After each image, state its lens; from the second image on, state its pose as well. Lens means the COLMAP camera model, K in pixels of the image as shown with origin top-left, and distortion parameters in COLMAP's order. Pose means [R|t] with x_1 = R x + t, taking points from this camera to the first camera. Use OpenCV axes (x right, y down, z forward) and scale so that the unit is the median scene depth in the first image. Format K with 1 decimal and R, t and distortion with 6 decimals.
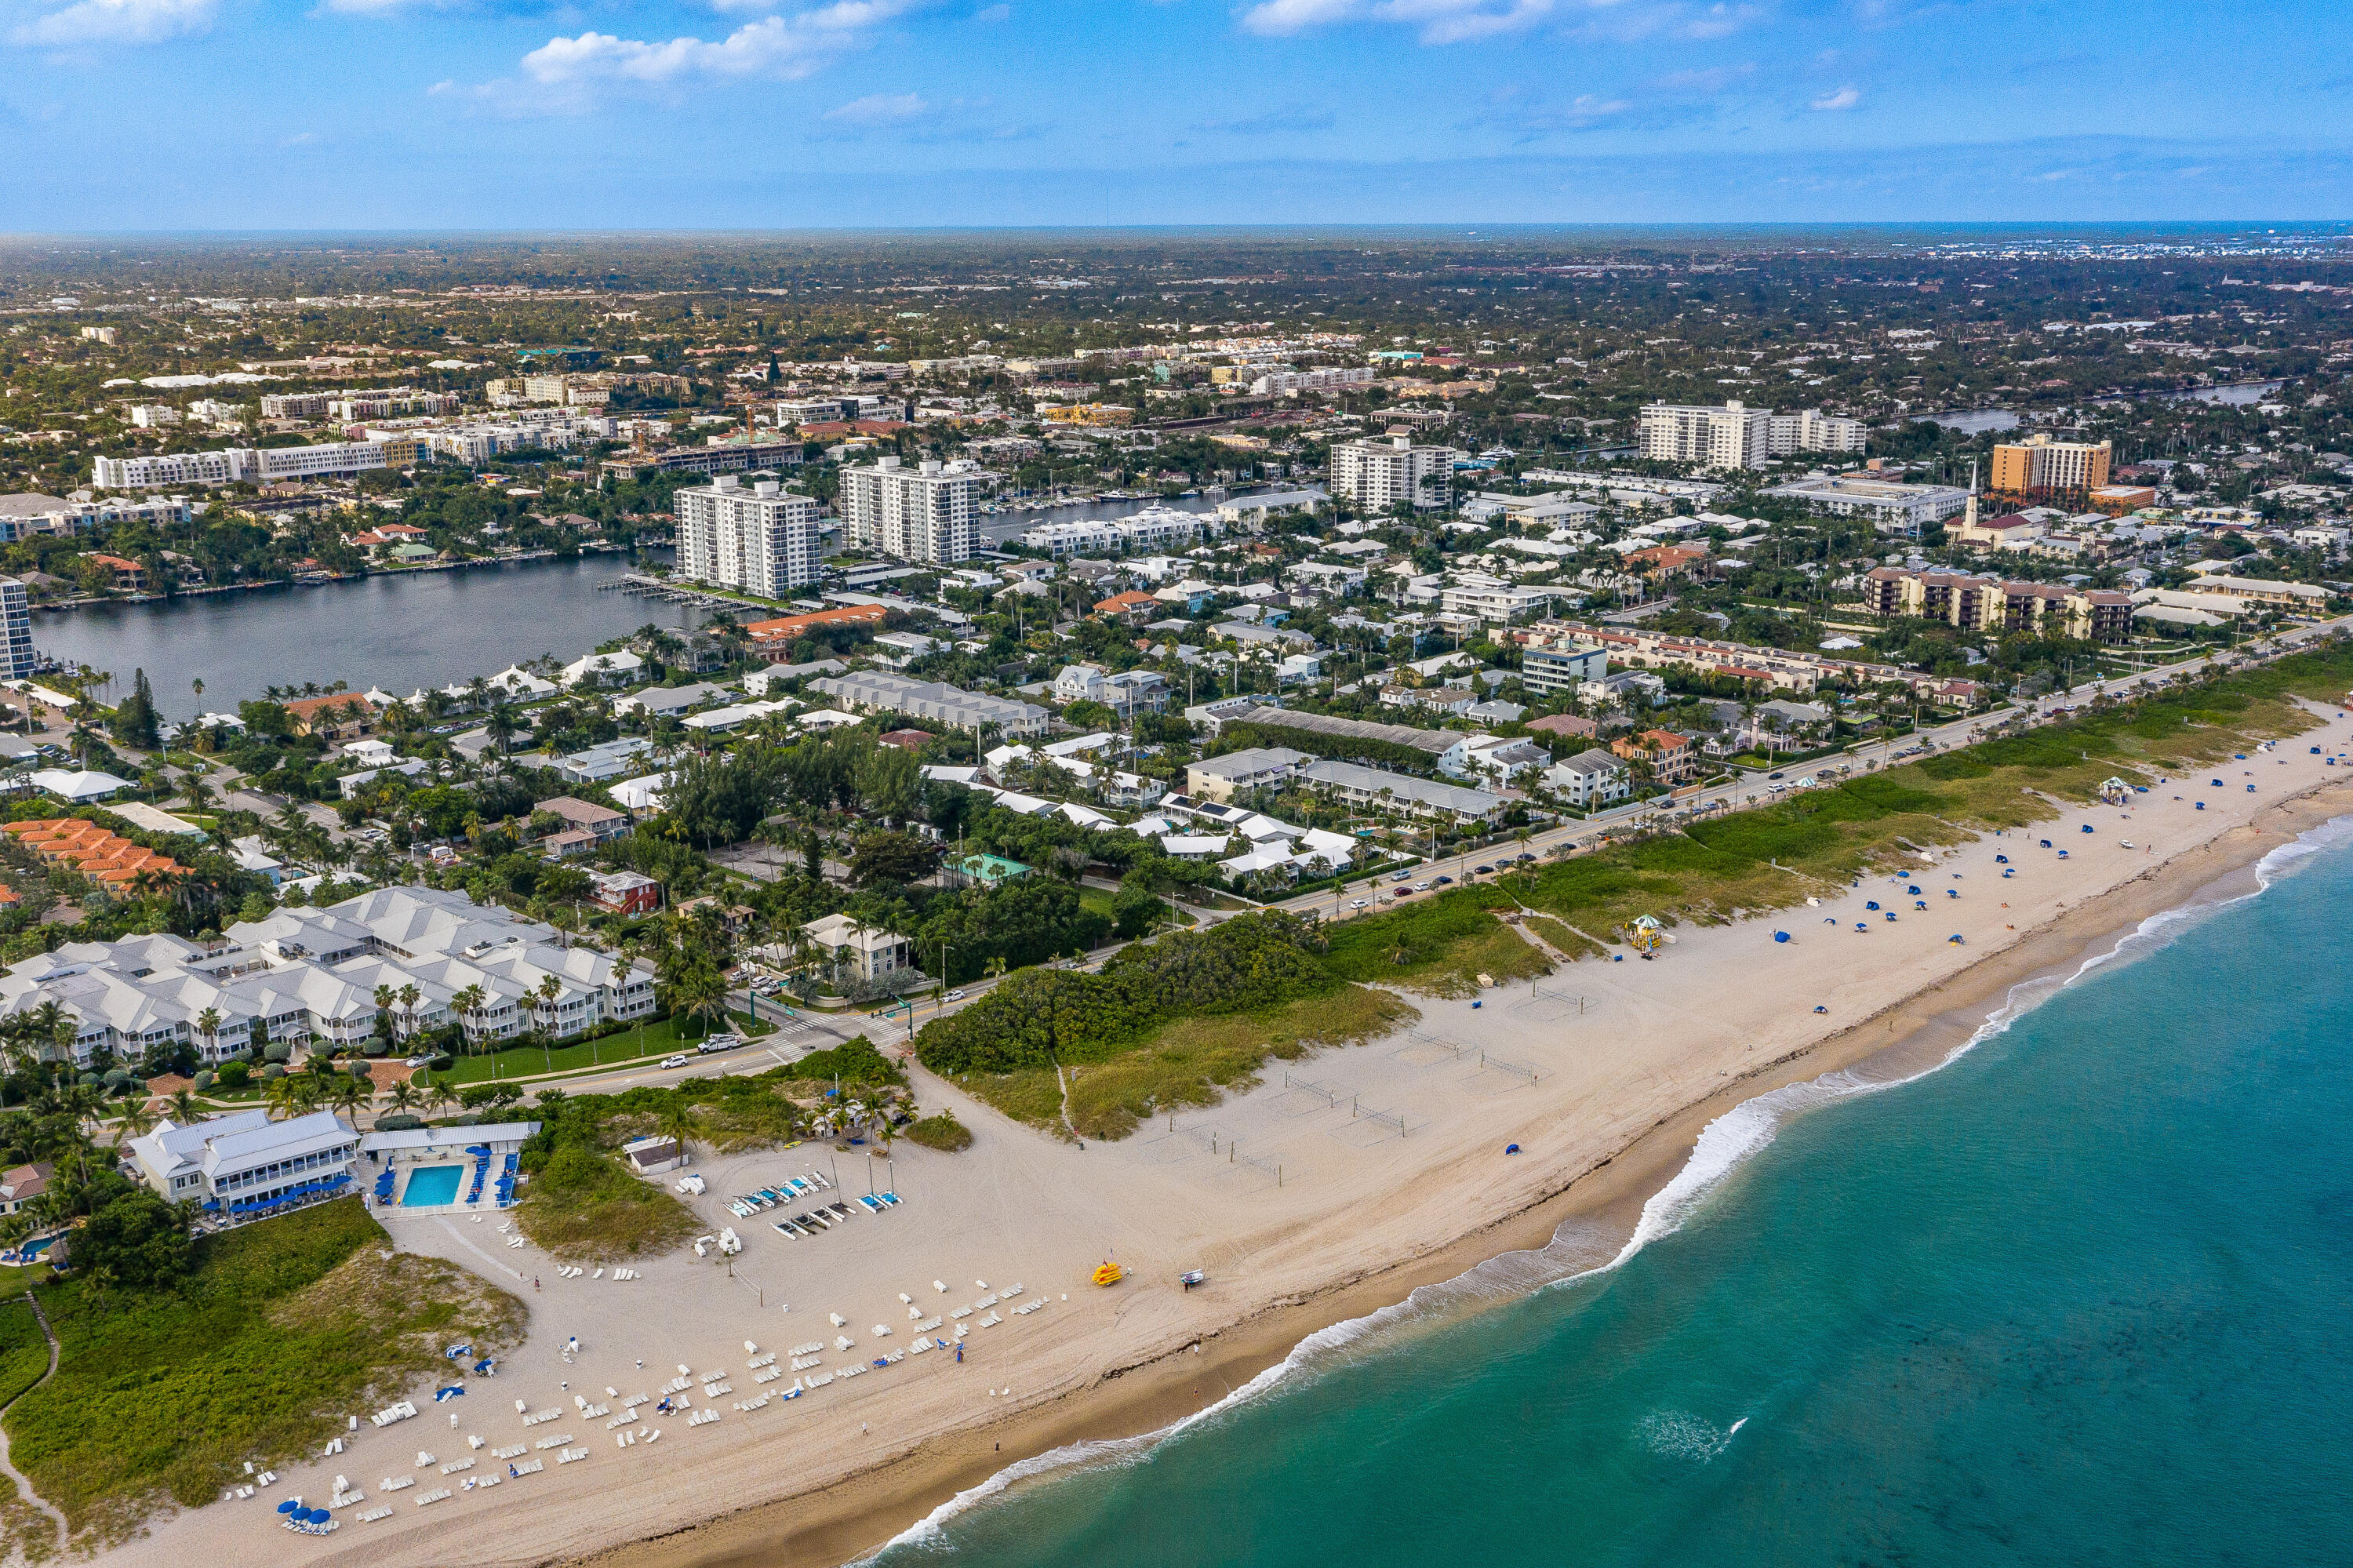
lens RADIAL K [[2237.6, 0, 1176.5], [0, 2237.6, 784.0], [0, 0, 1]] dist [-0.001554, 0.021565]
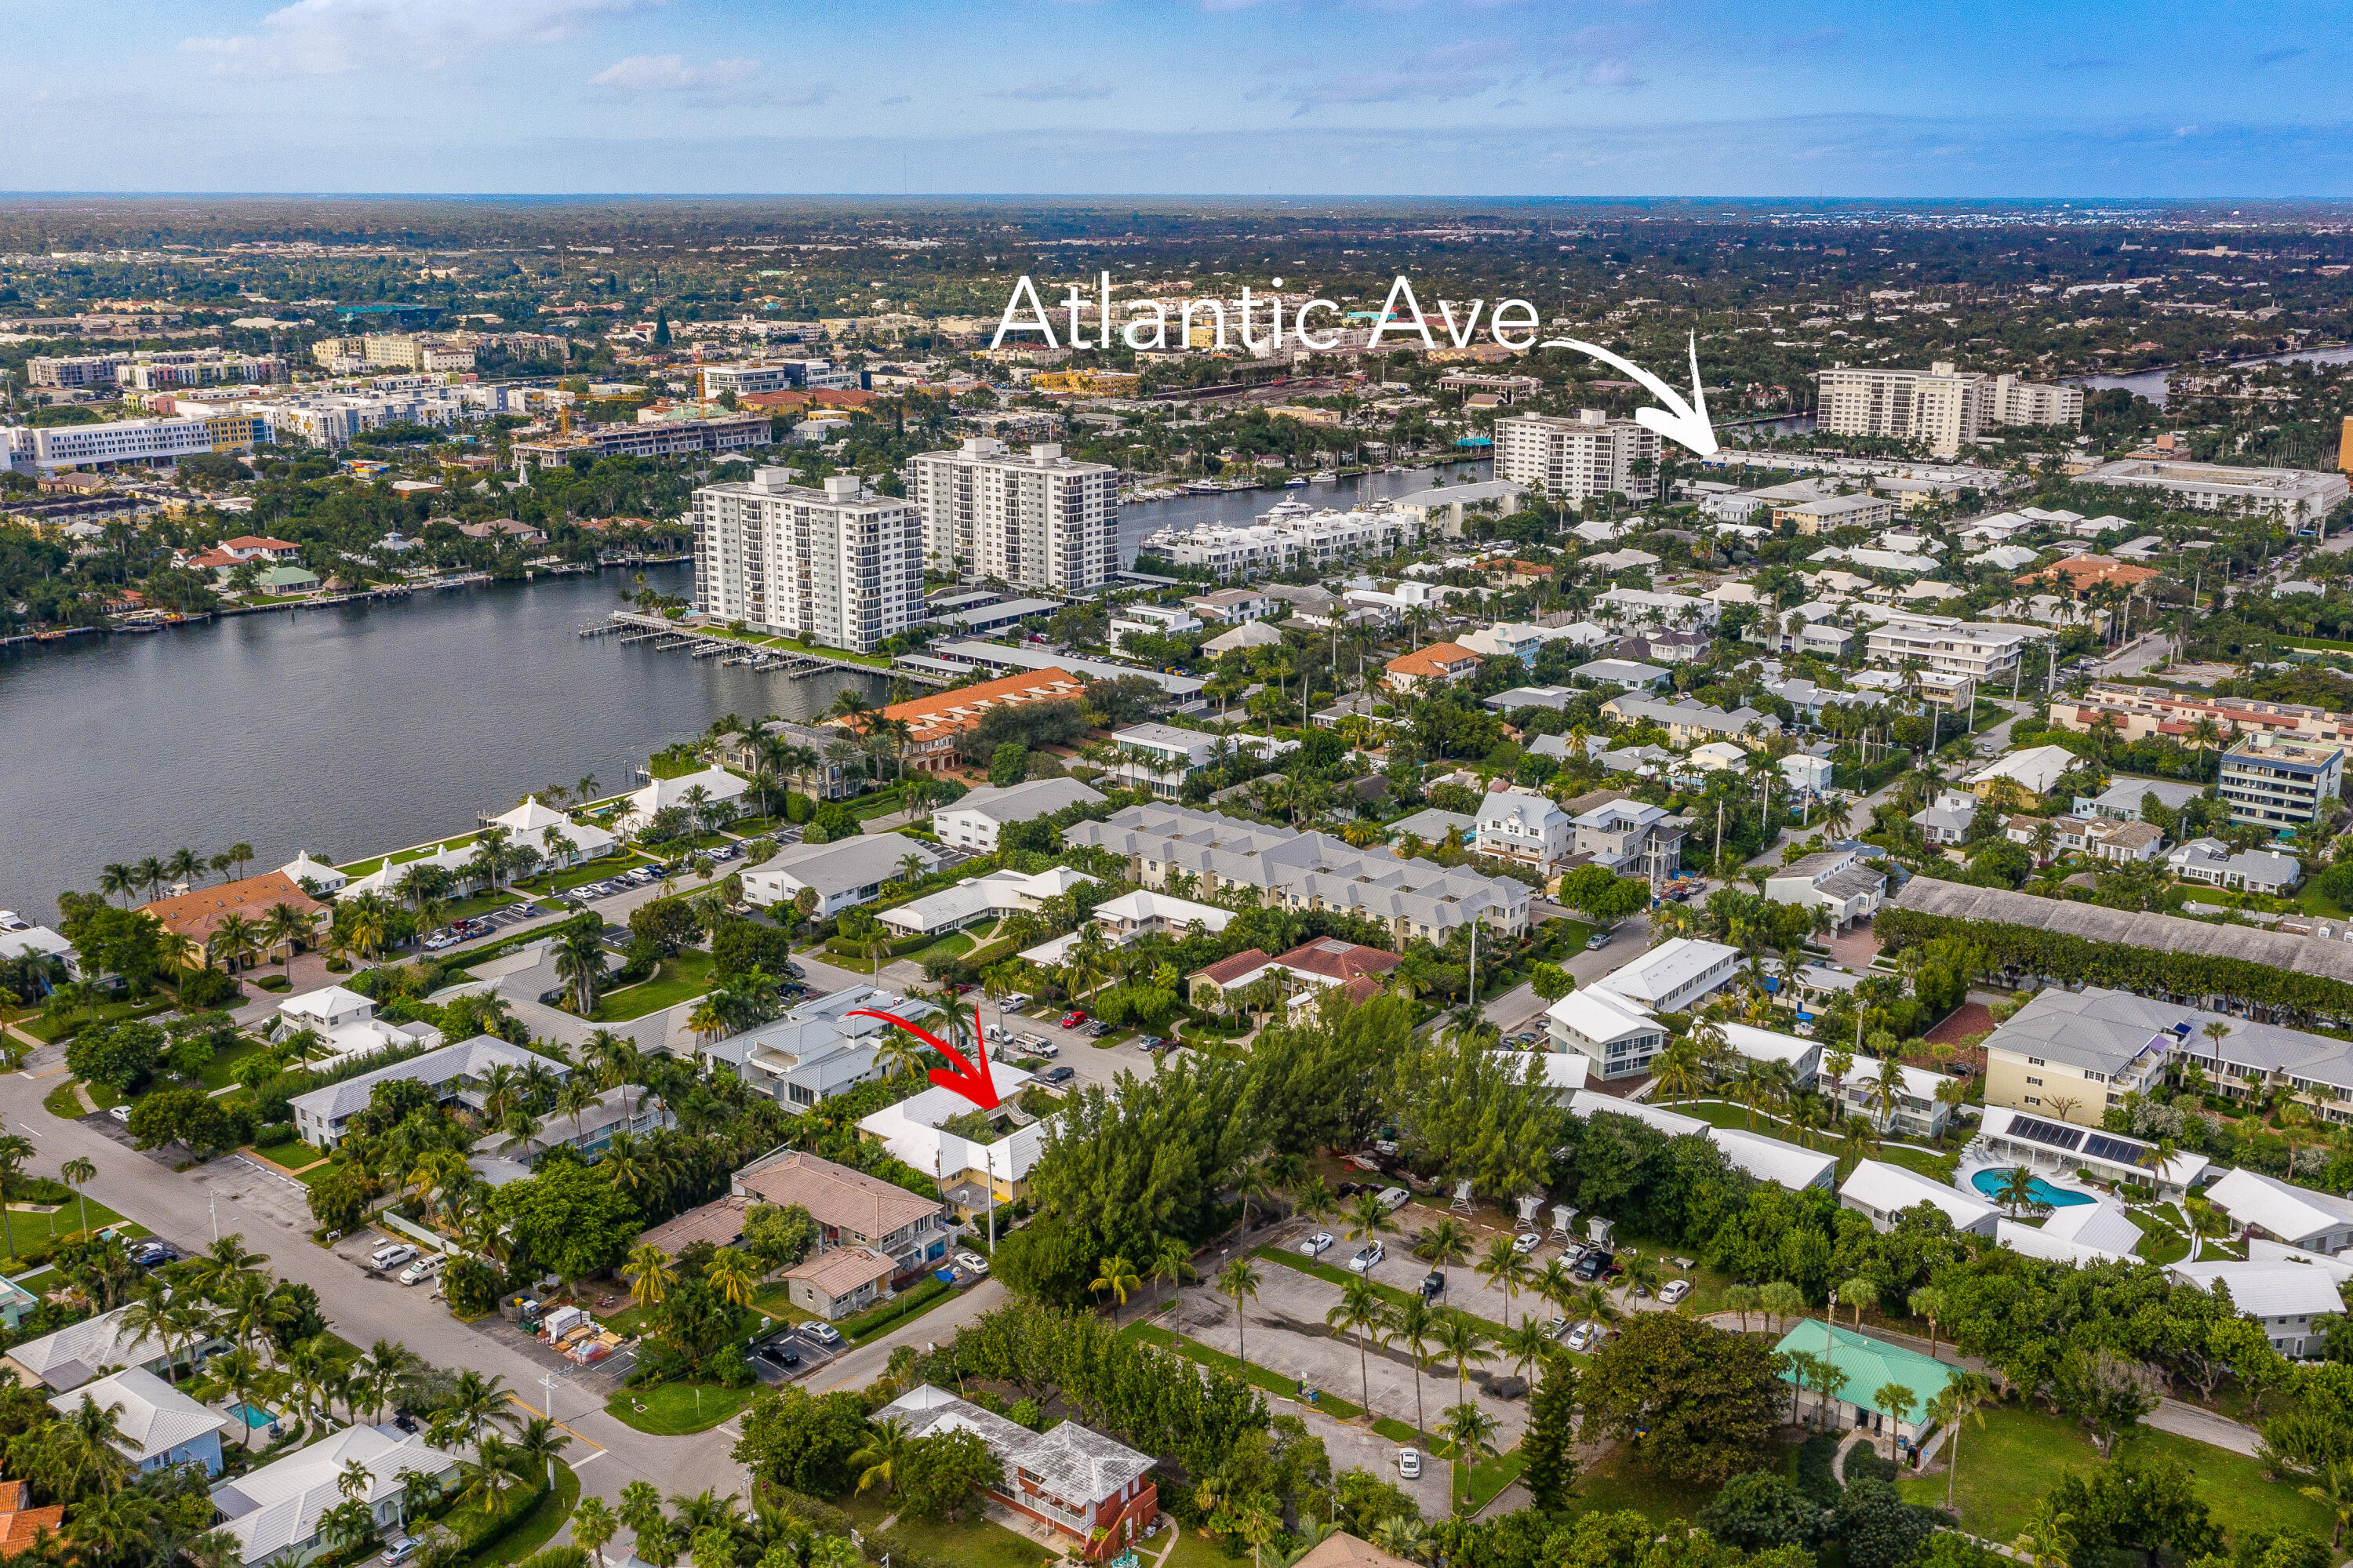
lens RADIAL K [[2237.6, 0, 1176.5], [0, 2237.6, 784.0], [0, 0, 1]] dist [-0.001554, 0.021565]
pose [[0.995726, -0.017004, 0.090781, -0.106721], [0.015909, 0.999792, 0.012774, -0.036454], [-0.090980, -0.011276, 0.995789, 0.234379]]
